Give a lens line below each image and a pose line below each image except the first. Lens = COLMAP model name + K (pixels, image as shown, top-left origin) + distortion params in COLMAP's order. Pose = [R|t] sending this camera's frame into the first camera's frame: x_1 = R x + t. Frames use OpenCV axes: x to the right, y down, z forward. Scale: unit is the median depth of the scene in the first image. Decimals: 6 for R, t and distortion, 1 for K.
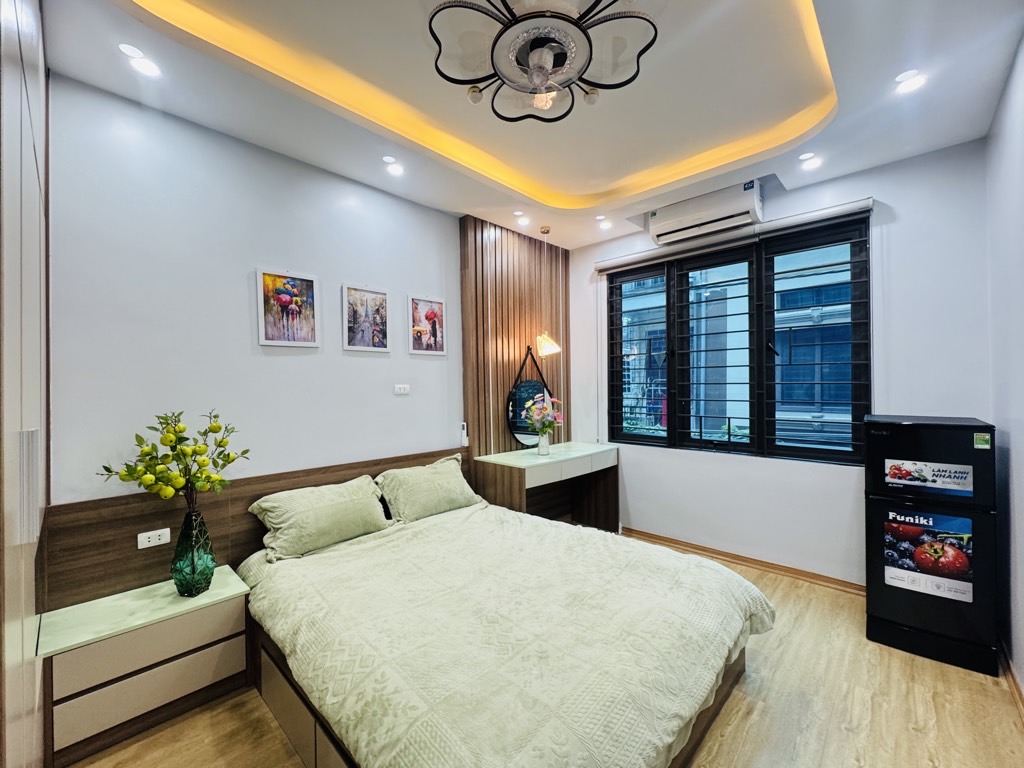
lens RADIAL K [[420.4, 0, 522.7], [0, 420.4, 387.8], [0, 0, 1]] dist [-0.003337, -0.000825]
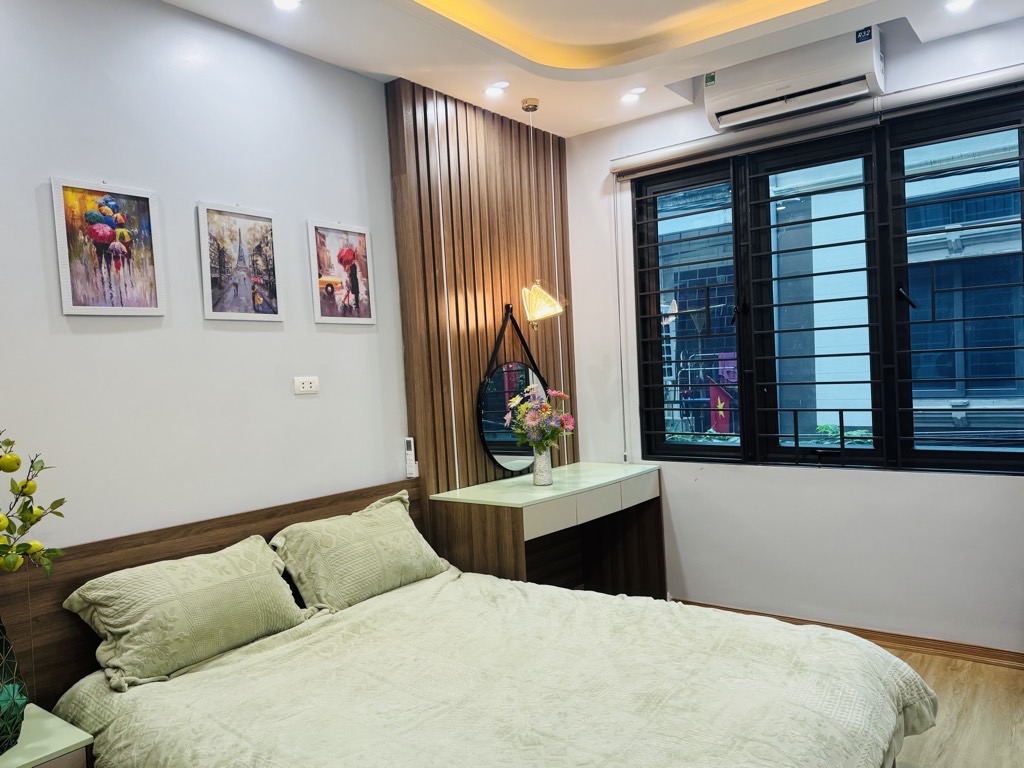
lens RADIAL K [[744.5, 0, 533.9], [0, 744.5, 390.5], [0, 0, 1]] dist [0.054890, -0.071641]
pose [[0.993045, -0.040350, 0.110601, -0.092696], [0.038326, 0.999058, 0.020359, 0.002495], [-0.111318, -0.015979, 0.993656, -0.061156]]
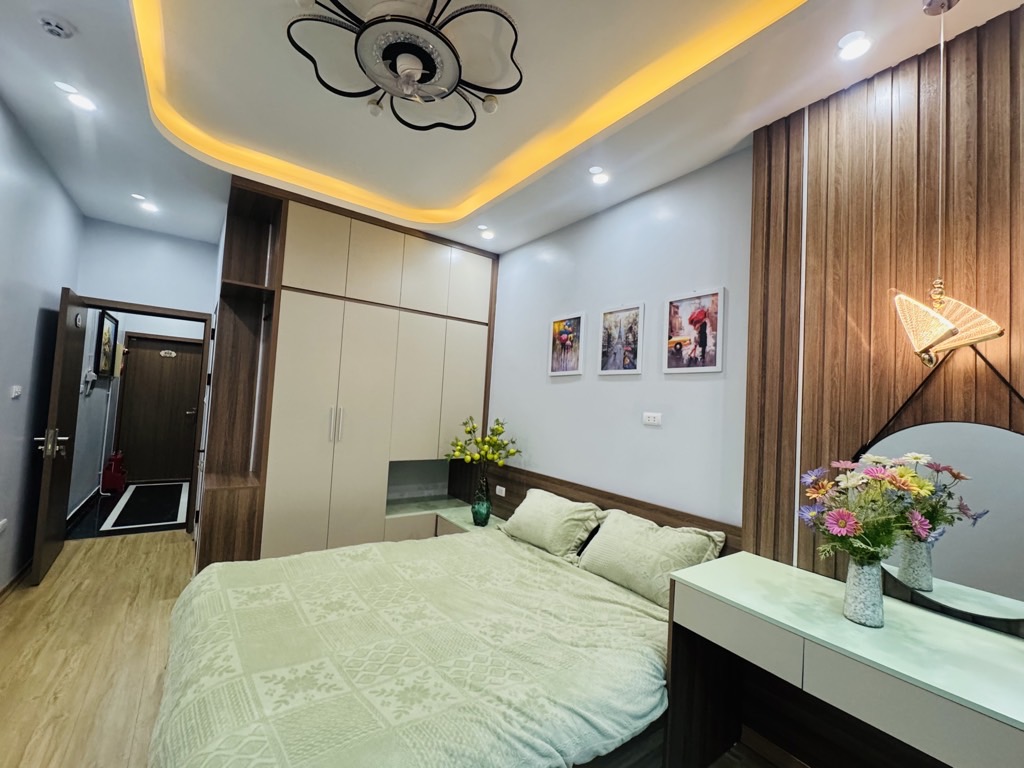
lens RADIAL K [[420.4, 0, 506.2], [0, 420.4, 387.8], [0, 0, 1]] dist [-0.003337, -0.000825]
pose [[-0.198386, -0.041654, -0.979238, 0.573509], [-0.067147, 0.997327, -0.028820, -0.013754], [0.977821, 0.060035, -0.200653, 0.916459]]
